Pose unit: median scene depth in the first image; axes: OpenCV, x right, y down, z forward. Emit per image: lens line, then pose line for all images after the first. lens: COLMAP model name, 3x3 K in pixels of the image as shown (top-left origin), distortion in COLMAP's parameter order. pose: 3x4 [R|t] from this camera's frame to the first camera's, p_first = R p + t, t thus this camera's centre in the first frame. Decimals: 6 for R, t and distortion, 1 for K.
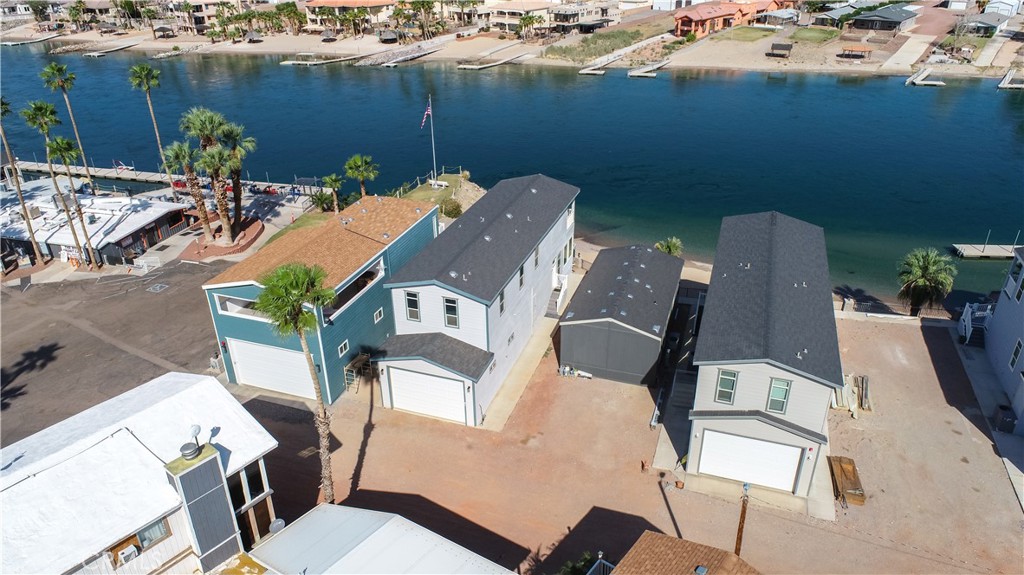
lens RADIAL K [[699.6, 0, 512.0], [0, 699.6, 287.5], [0, 0, 1]] dist [-0.020491, 0.001234]
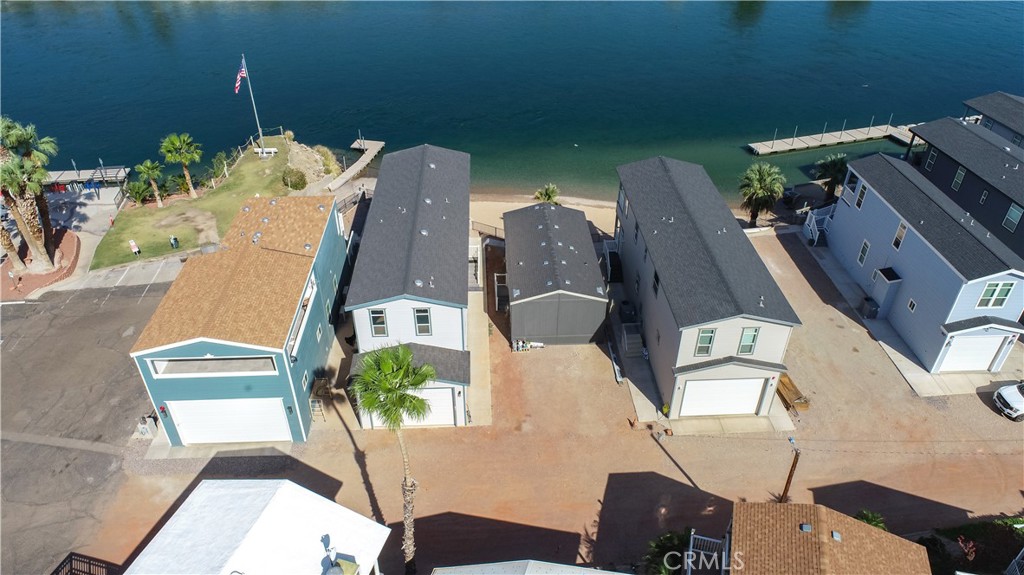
lens RADIAL K [[699.6, 0, 512.0], [0, 699.6, 287.5], [0, 0, 1]] dist [-0.020491, 0.001234]
pose [[0.925322, -0.202454, 0.320612, -0.270774], [0.156628, 0.974104, 0.163063, -0.147510], [-0.345322, -0.100669, 0.933069, 0.056087]]
